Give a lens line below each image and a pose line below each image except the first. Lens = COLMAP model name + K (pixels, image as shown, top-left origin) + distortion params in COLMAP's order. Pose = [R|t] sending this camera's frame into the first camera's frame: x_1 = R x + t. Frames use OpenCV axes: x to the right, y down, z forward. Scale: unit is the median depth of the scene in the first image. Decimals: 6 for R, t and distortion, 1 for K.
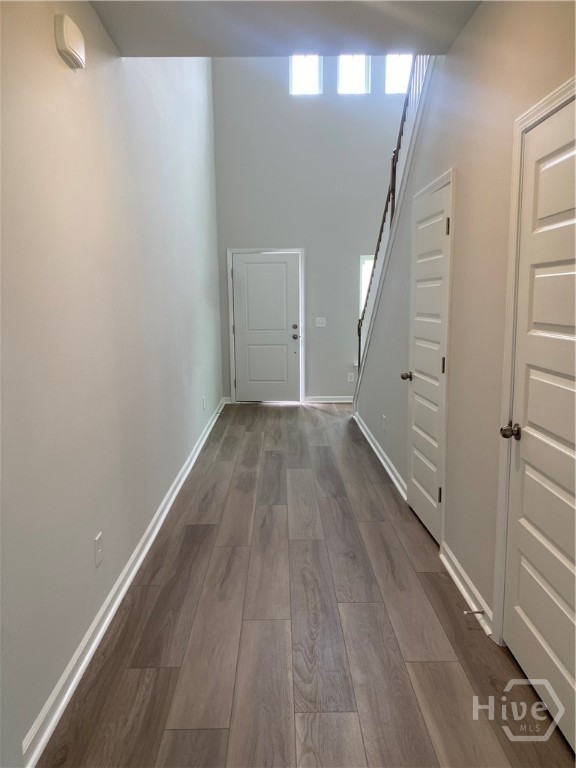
lens RADIAL K [[575.1, 0, 286.8], [0, 575.1, 381.6], [0, 0, 1]] dist [0.039623, -0.088580]
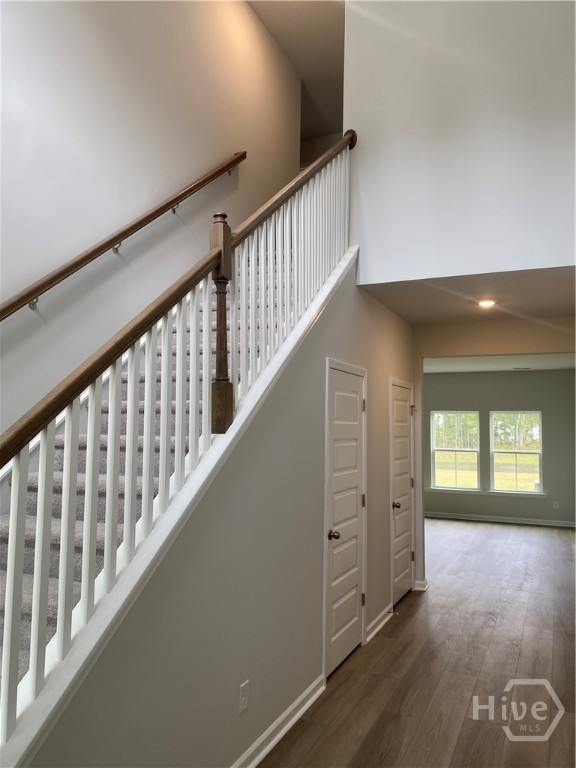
lens RADIAL K [[575.1, 0, 286.8], [0, 575.1, 381.6], [0, 0, 1]] dist [0.039623, -0.088580]
pose [[-0.902212, 0.035766, 0.429808, -0.135839], [0.058489, 0.997496, 0.039769, -0.298039], [-0.427309, 0.061019, -0.902044, 1.805001]]
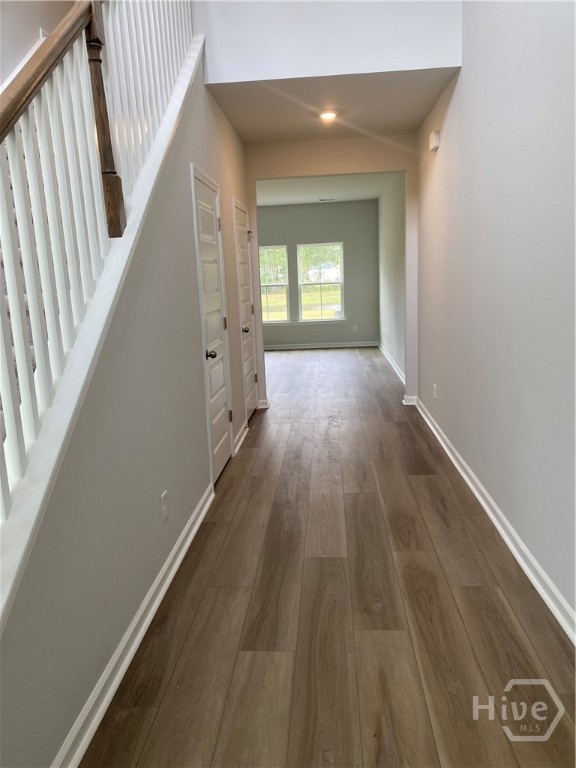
lens RADIAL K [[575.1, 0, 286.8], [0, 575.1, 381.6], [0, 0, 1]] dist [0.039623, -0.088580]
pose [[-0.995275, 0.037160, 0.089709, 0.001677], [0.063772, 0.946844, 0.315310, -0.251001], [-0.073224, 0.319541, -0.944739, 1.825090]]
